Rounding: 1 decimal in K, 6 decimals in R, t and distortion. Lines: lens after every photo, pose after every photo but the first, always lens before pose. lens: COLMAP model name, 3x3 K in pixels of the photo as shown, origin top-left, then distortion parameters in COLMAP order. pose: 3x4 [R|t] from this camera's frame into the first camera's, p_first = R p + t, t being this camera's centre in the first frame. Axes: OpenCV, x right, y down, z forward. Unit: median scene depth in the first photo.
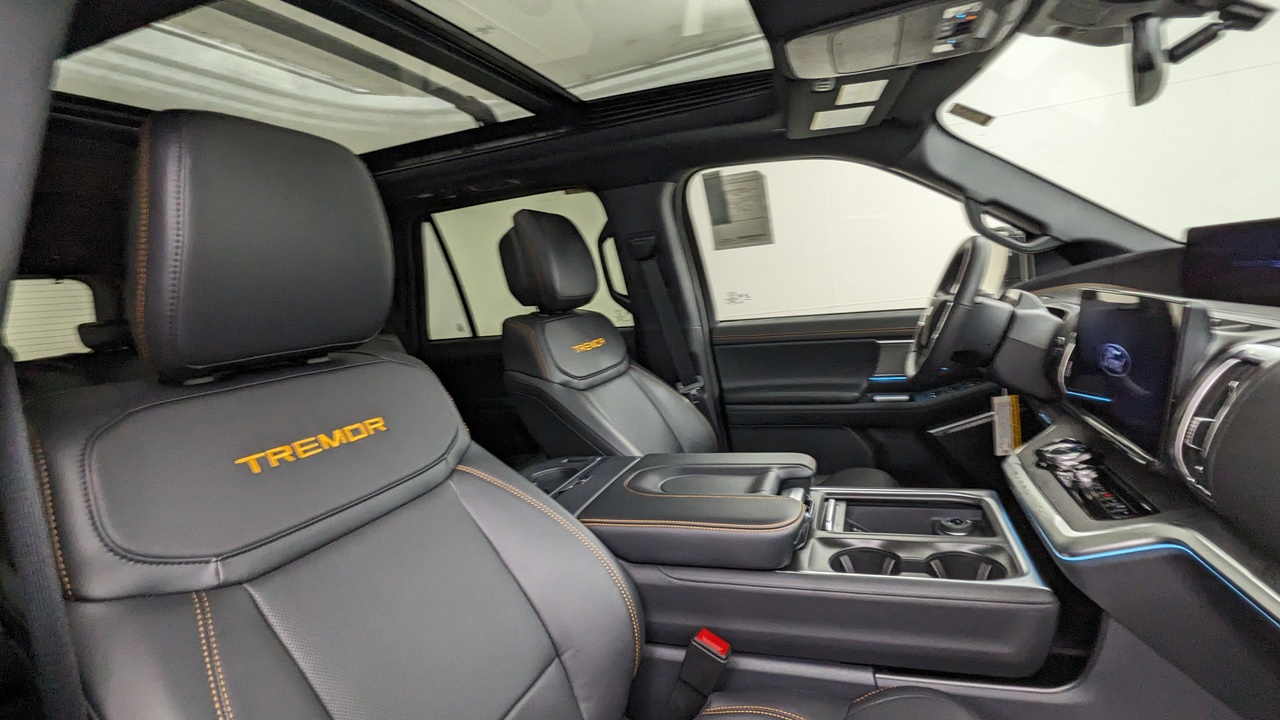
lens RADIAL K [[618.4, 0, 639.3], [0, 618.4, 353.6], [0, 0, 1]] dist [-0.003170, 0.001626]
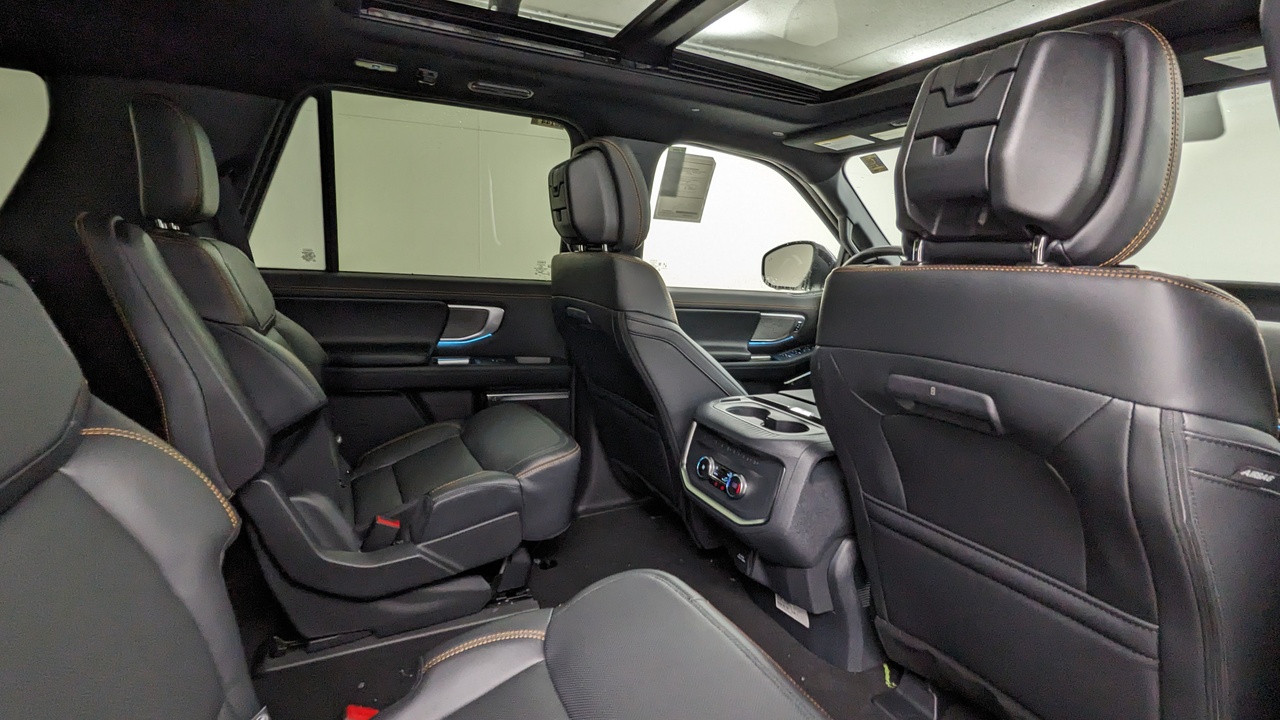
lens RADIAL K [[618.4, 0, 652.4], [0, 618.4, 356.6], [0, 0, 1]] dist [-0.003170, 0.001626]
pose [[0.668946, 0.014838, 0.743163, -0.918320], [-0.052536, 0.998244, 0.027359, 0.057561], [-0.741452, -0.057345, 0.668551, 0.375977]]
